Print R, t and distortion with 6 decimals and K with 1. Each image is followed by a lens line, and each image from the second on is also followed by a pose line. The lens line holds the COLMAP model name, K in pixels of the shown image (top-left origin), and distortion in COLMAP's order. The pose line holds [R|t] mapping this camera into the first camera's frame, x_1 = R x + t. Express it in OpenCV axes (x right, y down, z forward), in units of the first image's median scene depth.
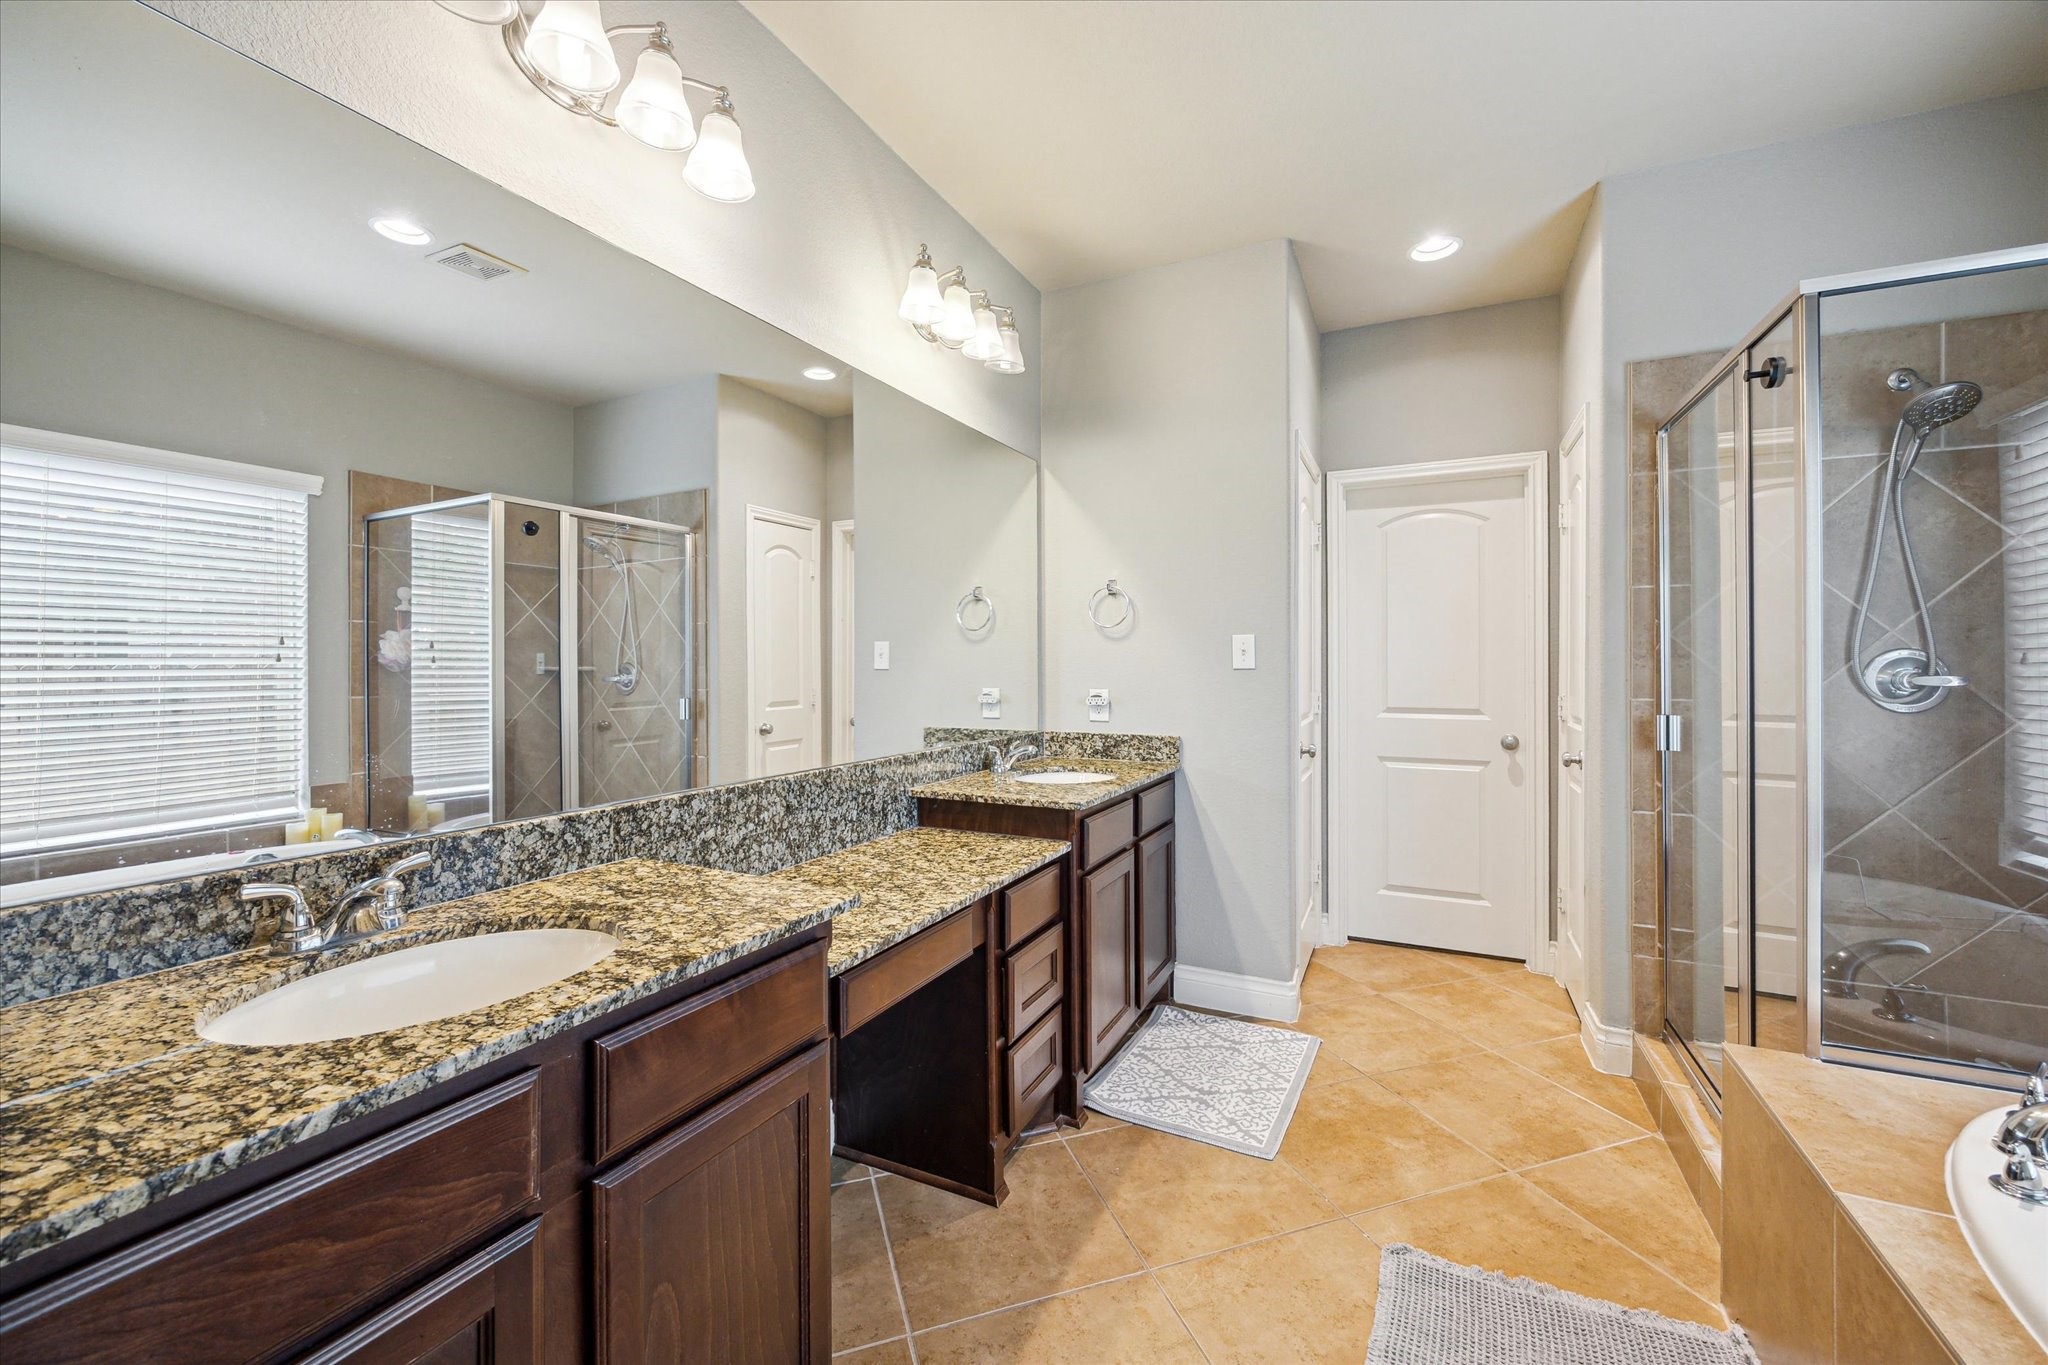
lens RADIAL K [[821.5, 0, 1021.7], [0, 821.5, 682.3], [0, 0, 1]] dist [0.000450, -0.000102]
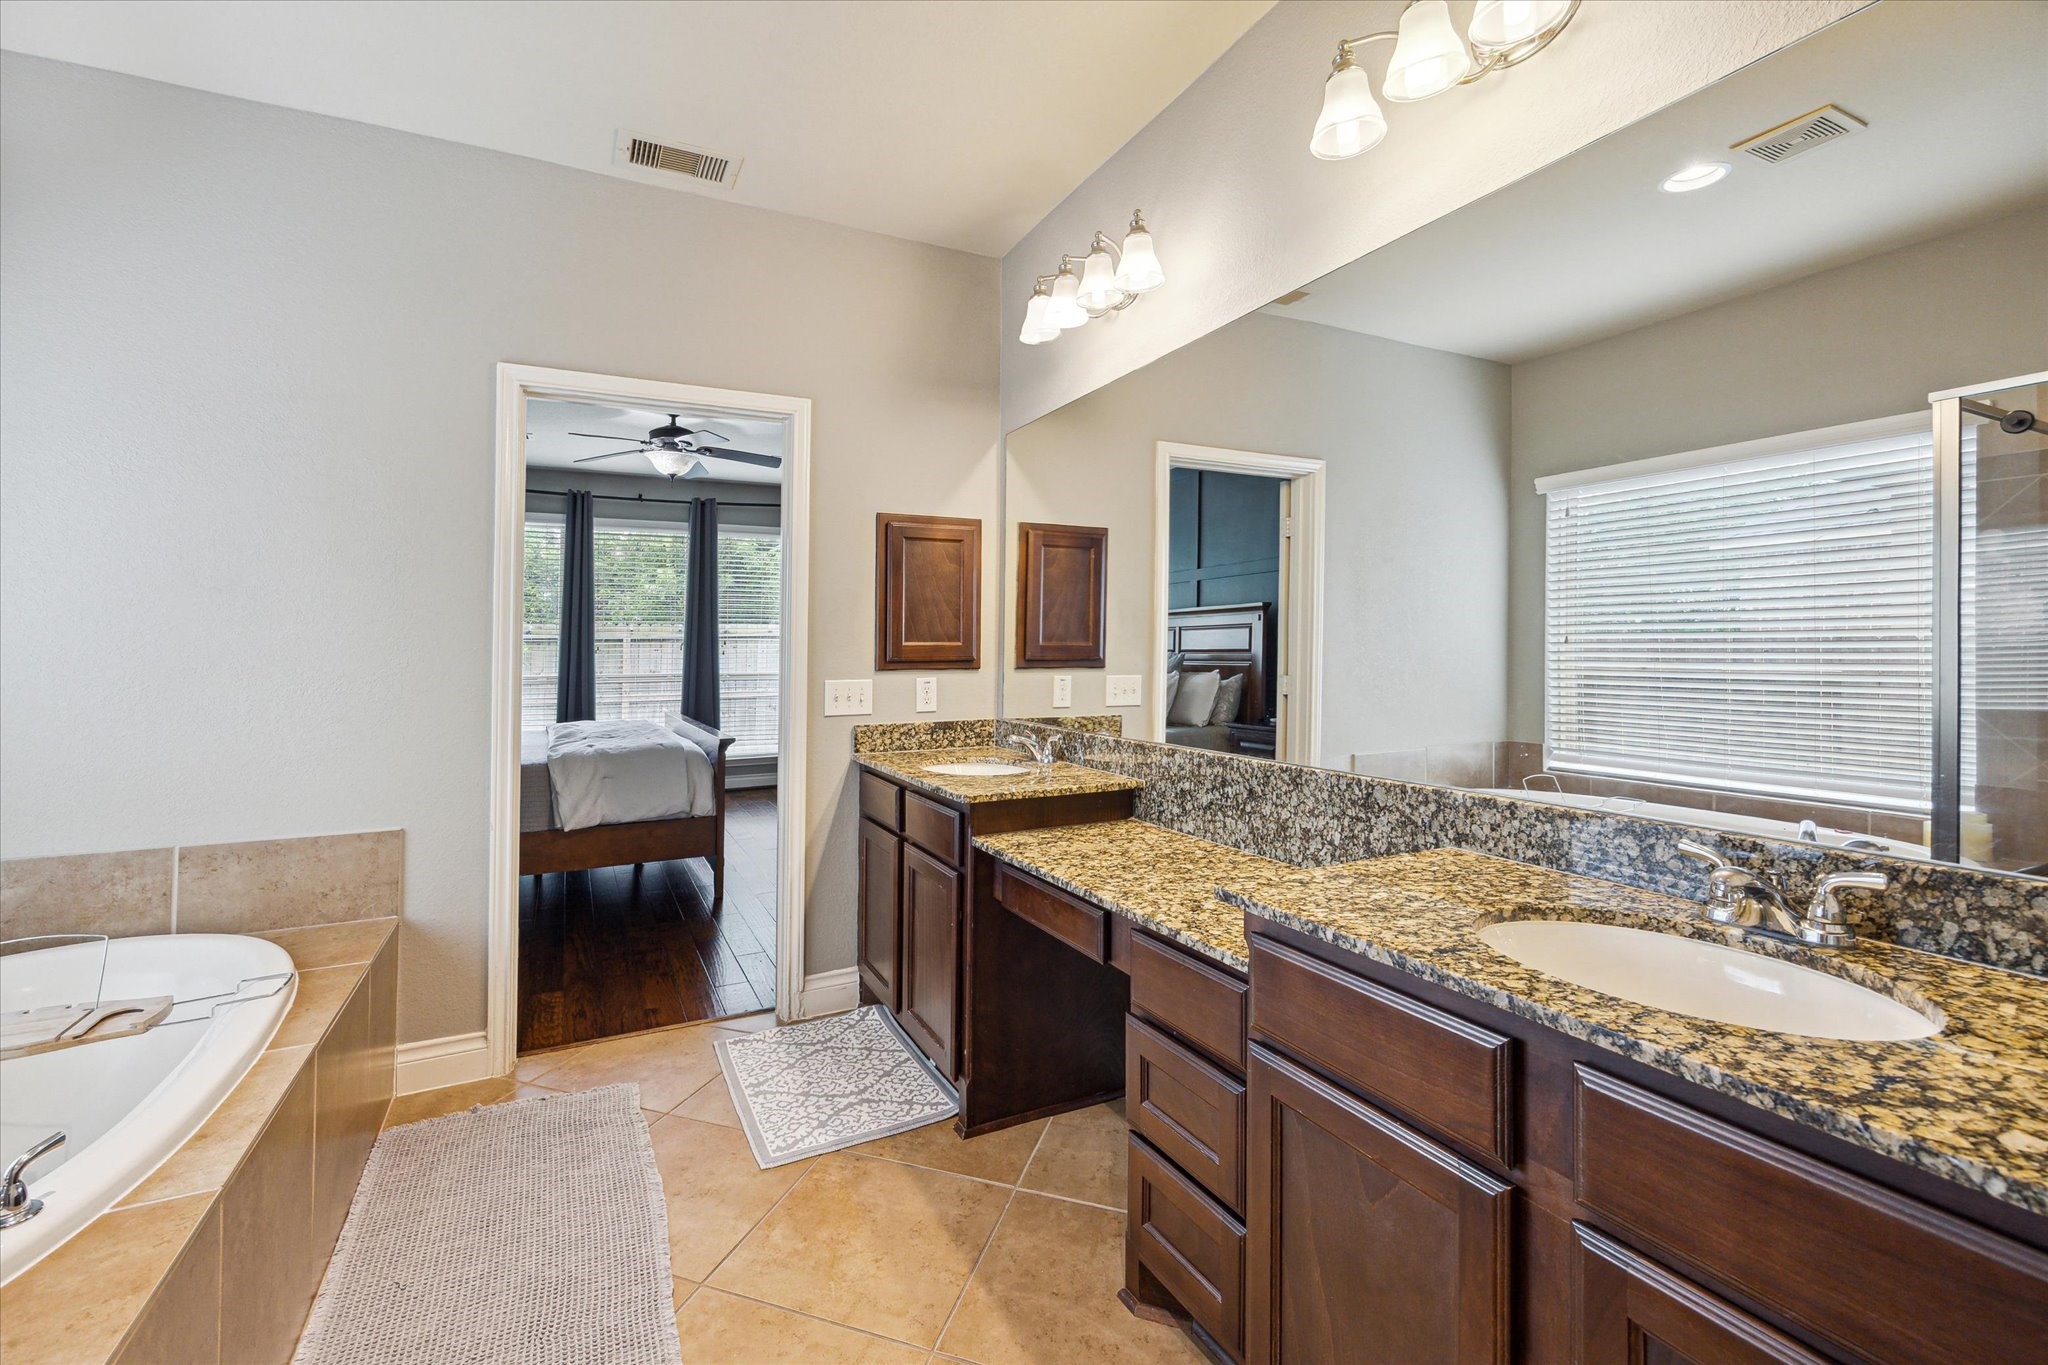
lens RADIAL K [[882.6, 0, 1003.5], [0, 882.6, 621.0], [0, 0, 1]] dist [-0.002014, -0.000073]
pose [[-0.601482, -0.013747, -0.798768, 0.740442], [-0.005286, 0.999899, -0.013229, -0.037536], [0.798869, -0.003735, -0.601494, 1.391726]]
